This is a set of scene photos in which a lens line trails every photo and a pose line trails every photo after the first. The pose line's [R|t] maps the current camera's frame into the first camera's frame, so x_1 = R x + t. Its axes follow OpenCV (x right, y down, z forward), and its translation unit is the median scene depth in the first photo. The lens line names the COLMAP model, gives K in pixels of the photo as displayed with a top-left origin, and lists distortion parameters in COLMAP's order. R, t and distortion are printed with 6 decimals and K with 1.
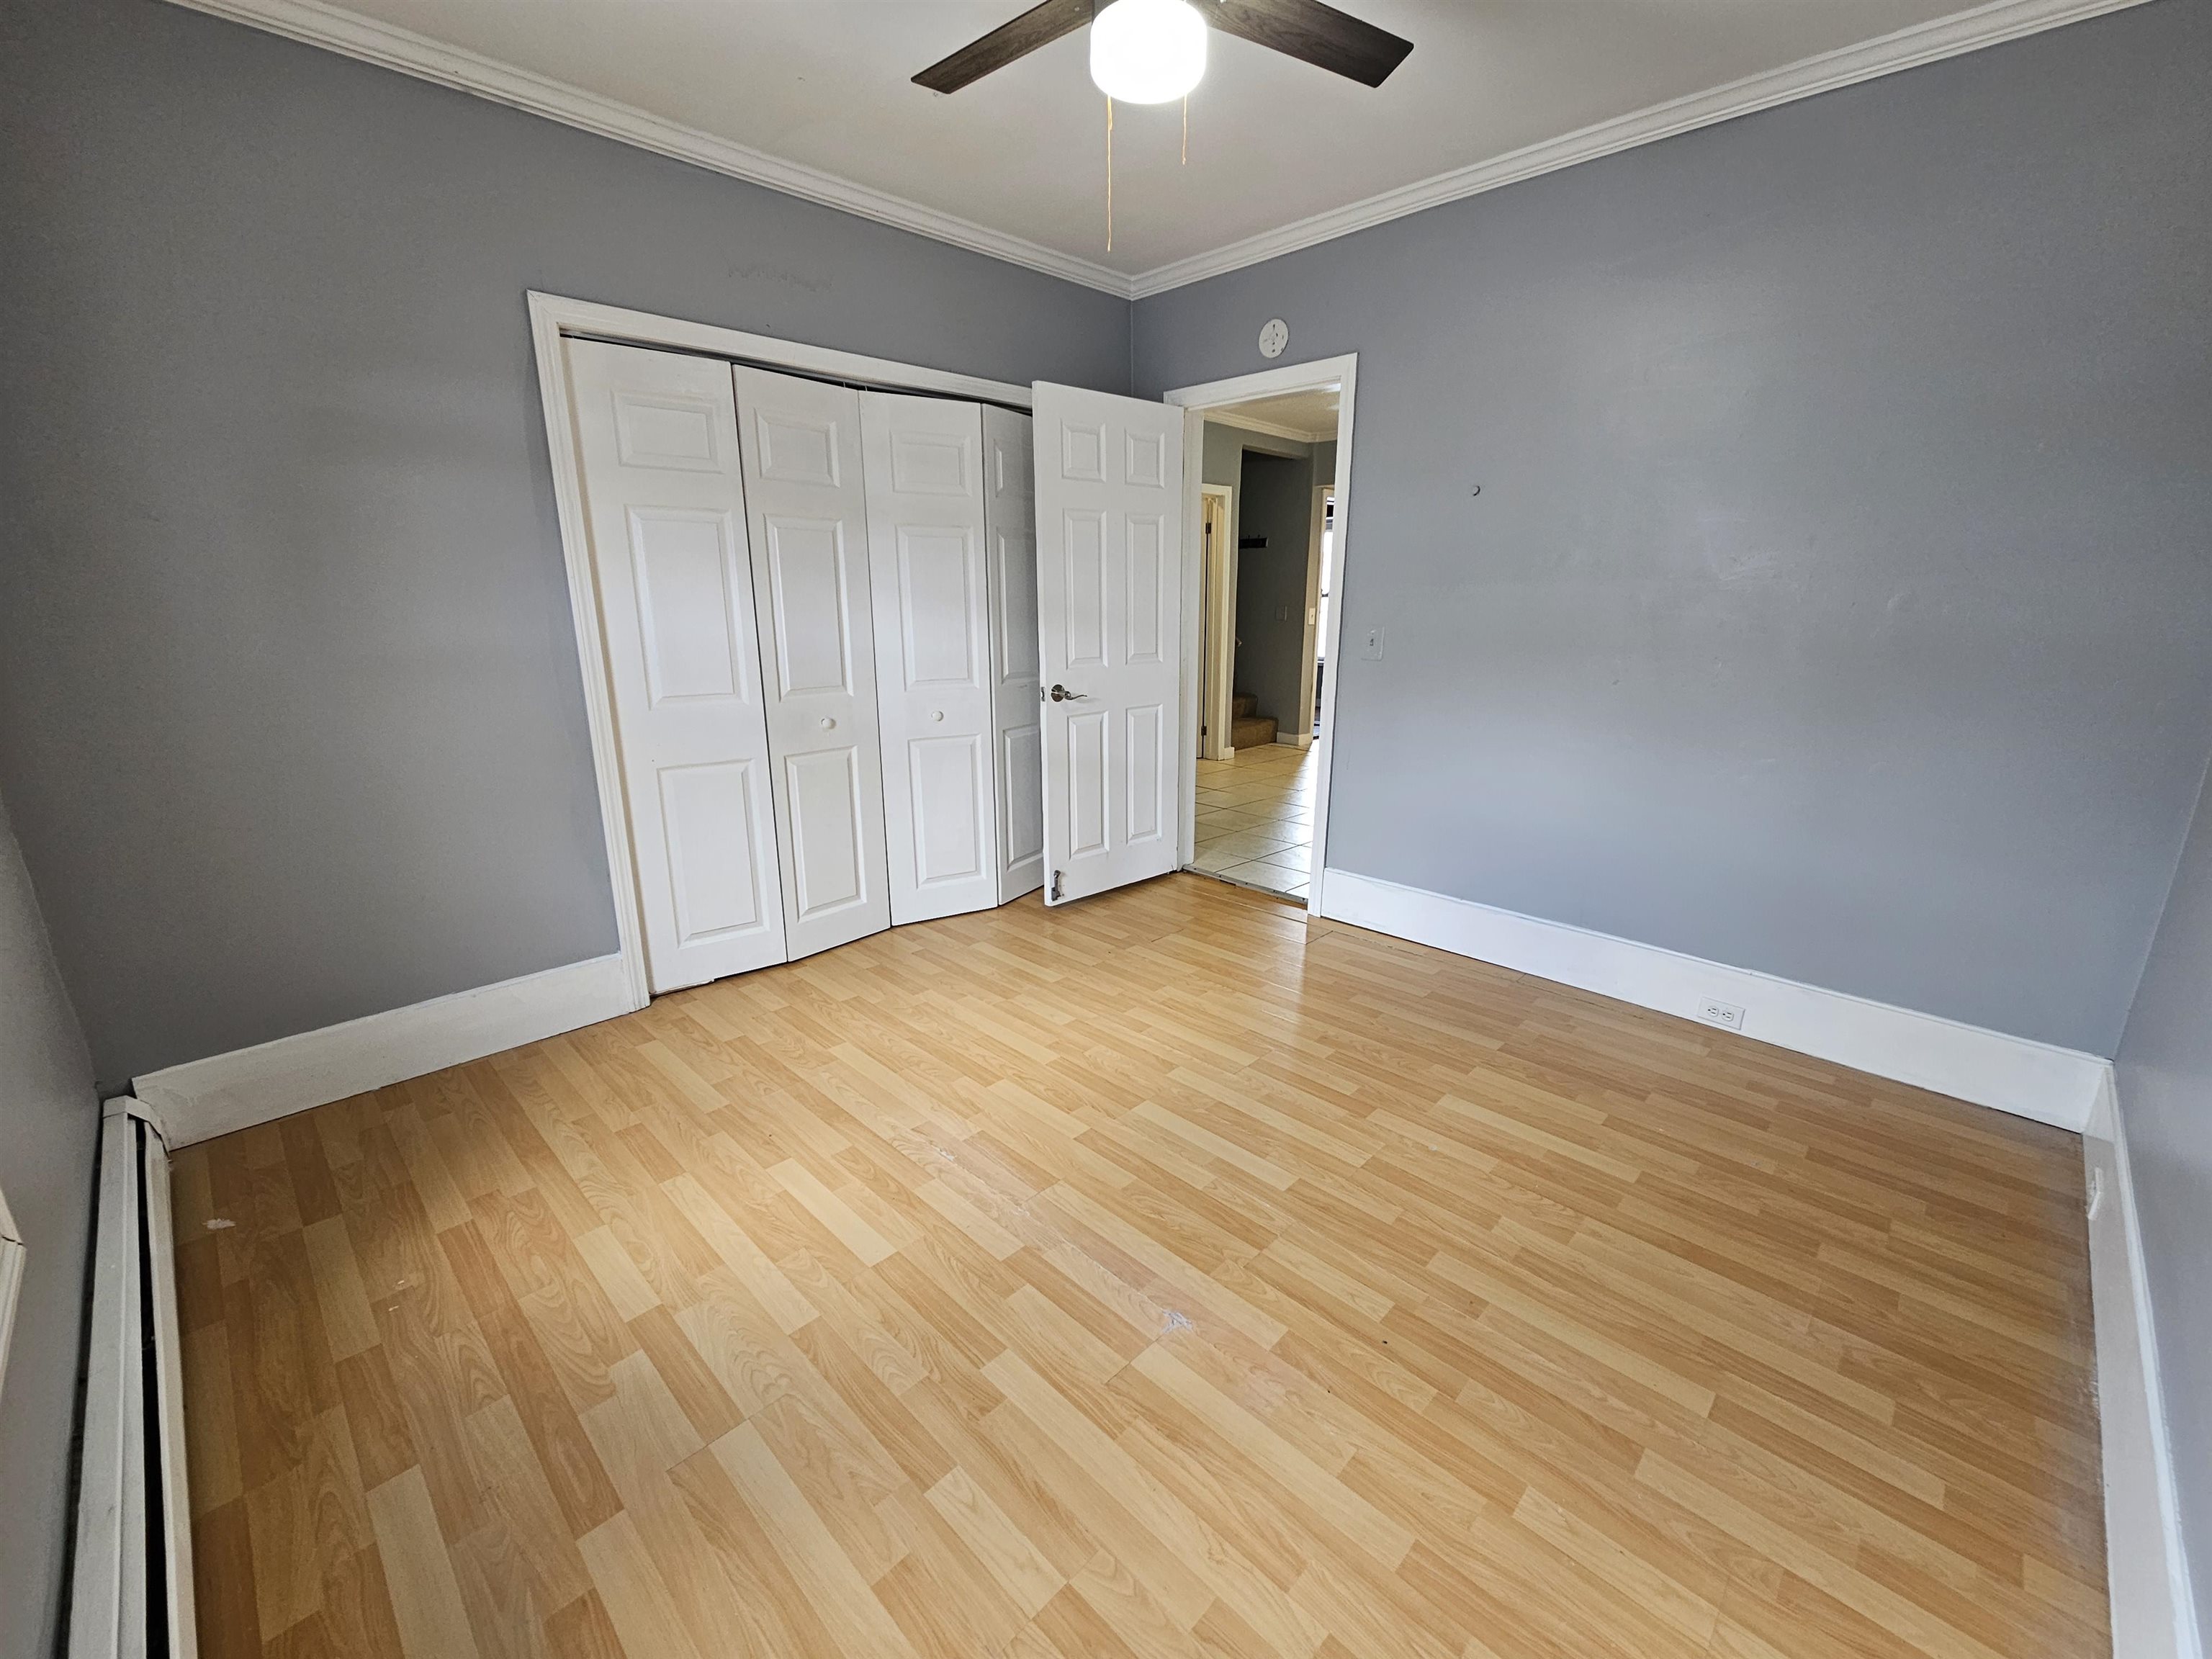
lens RADIAL K [[906.8, 0, 1112.7], [0, 906.8, 831.0], [0, 0, 1]] dist [-0.001858, -0.000143]
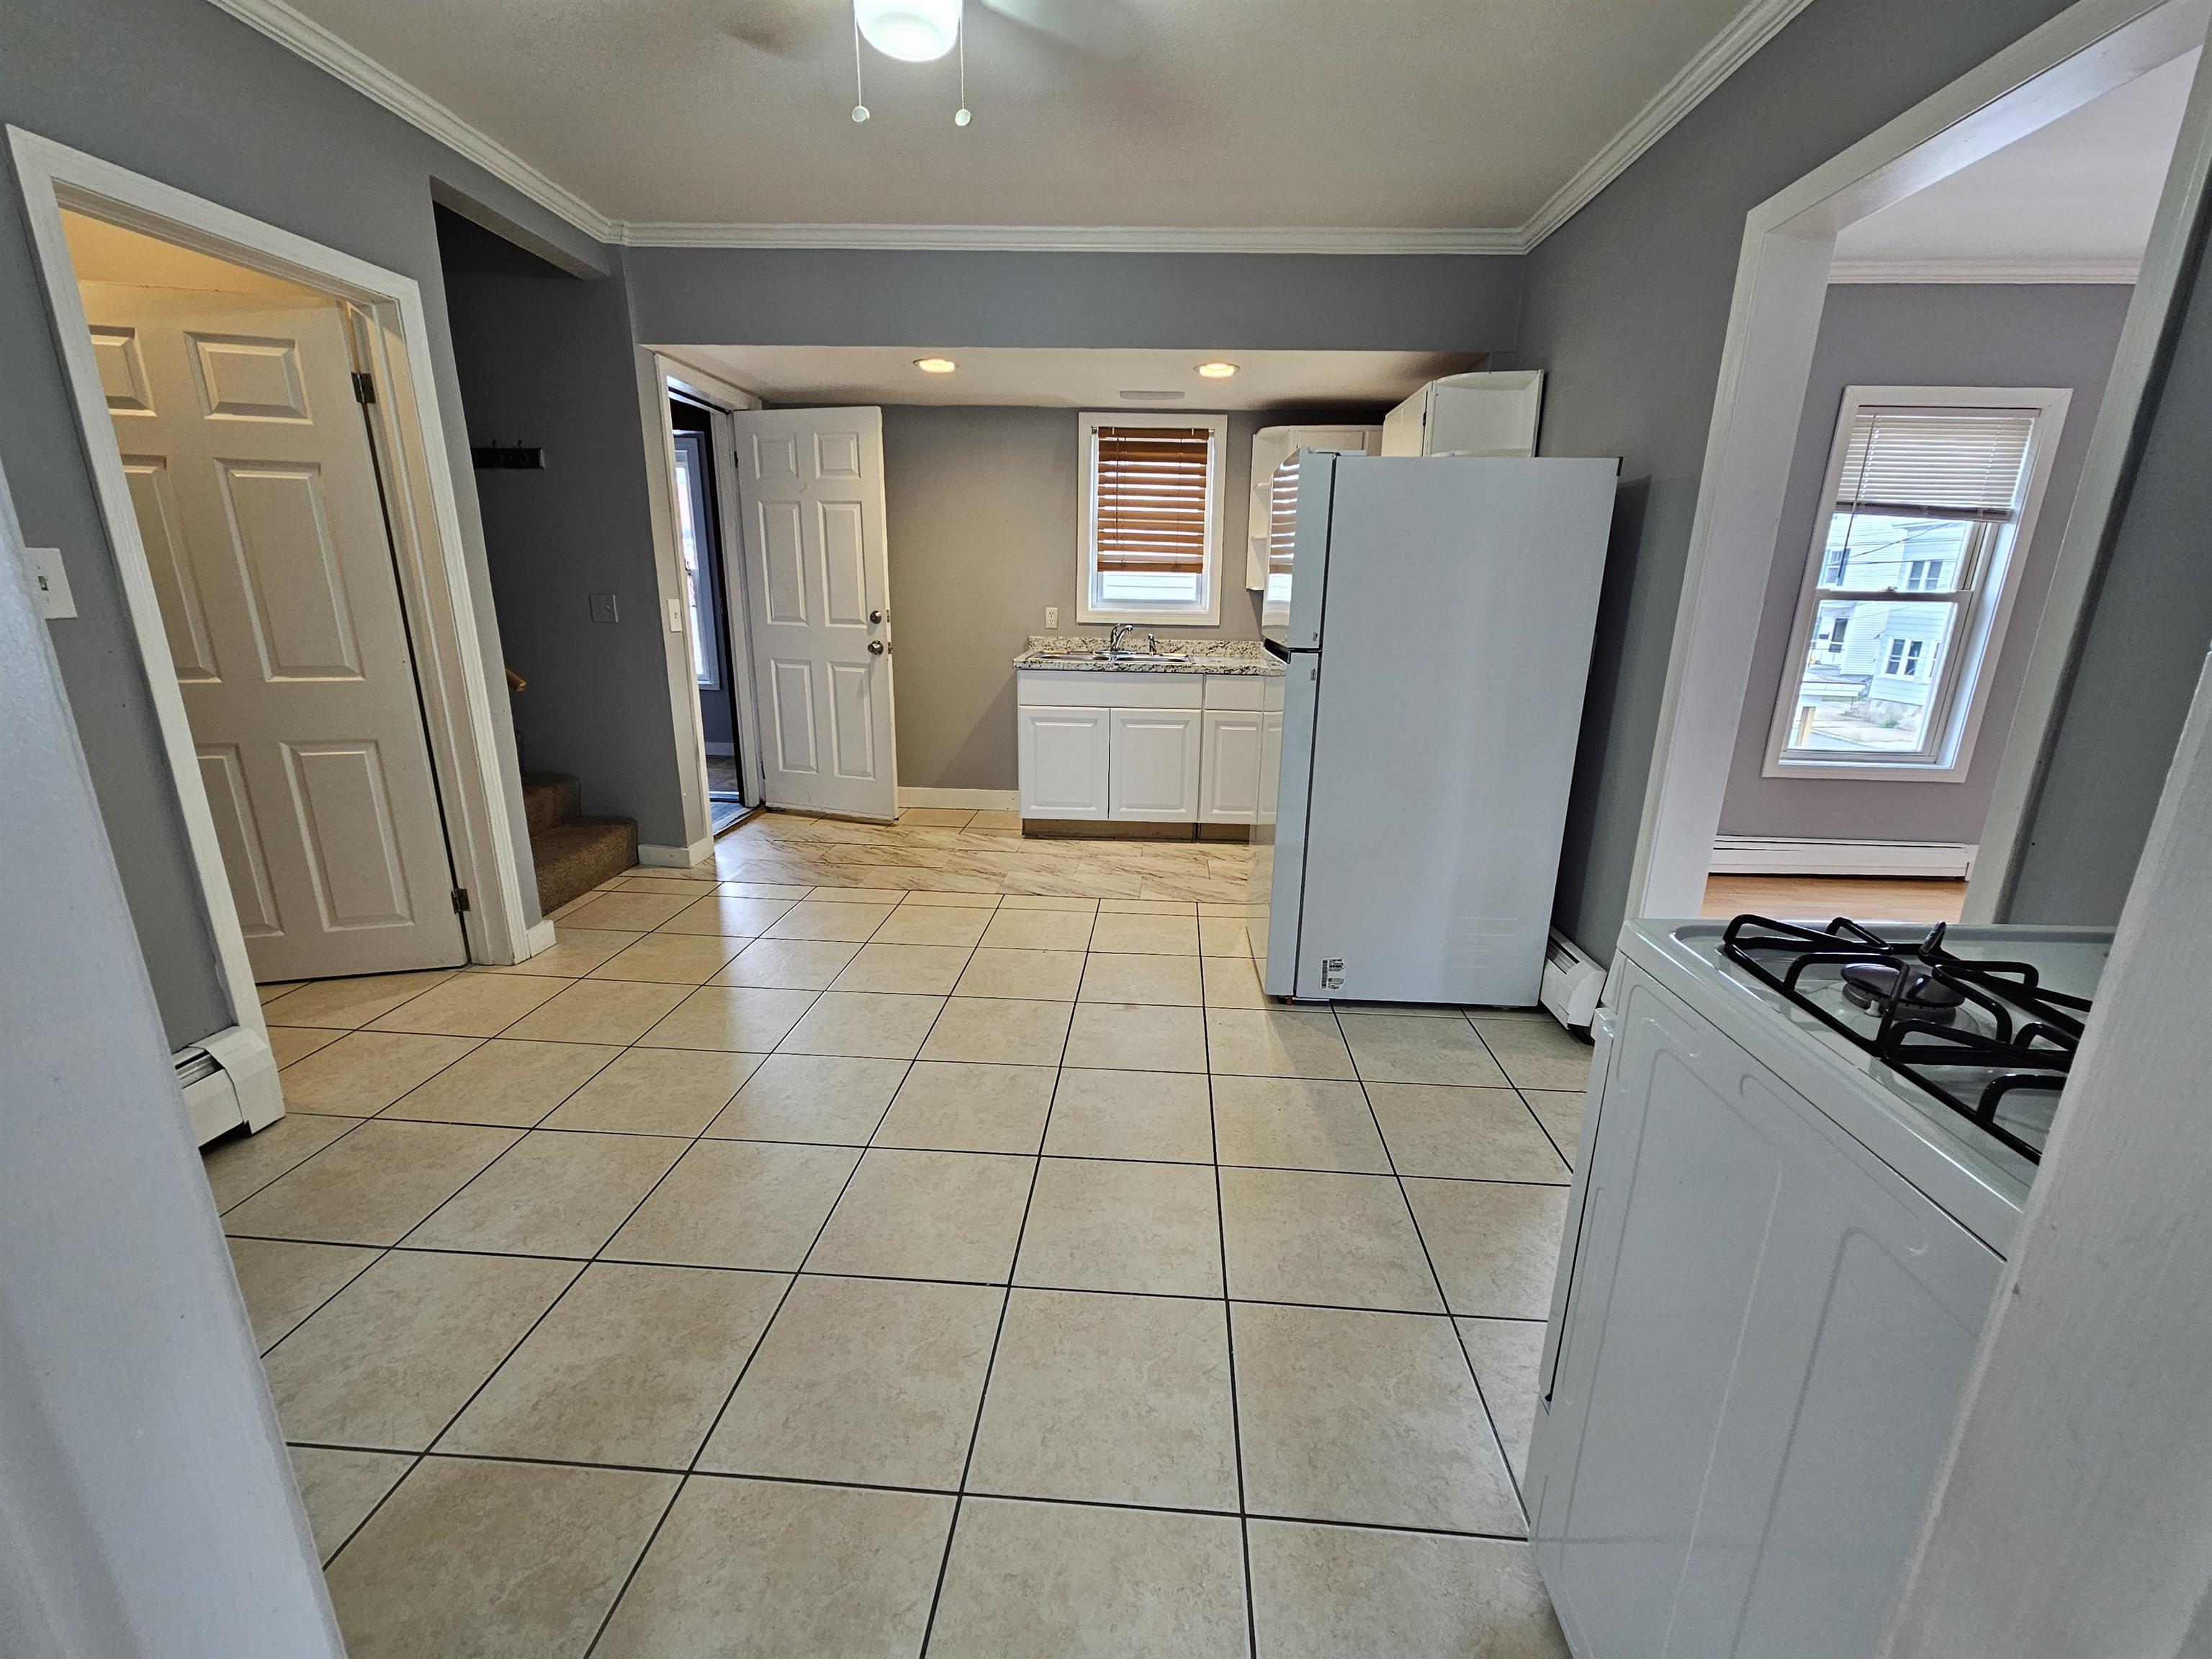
lens RADIAL K [[906.8, 0, 1113.1], [0, 906.8, 823.2], [0, 0, 1]] dist [-0.001858, -0.000143]
pose [[0.750653, -0.161803, 0.640577, 0.060520], [0.150678, 0.985924, 0.072464, -0.120752], [-0.643285, 0.042125, 0.764467, 0.458007]]
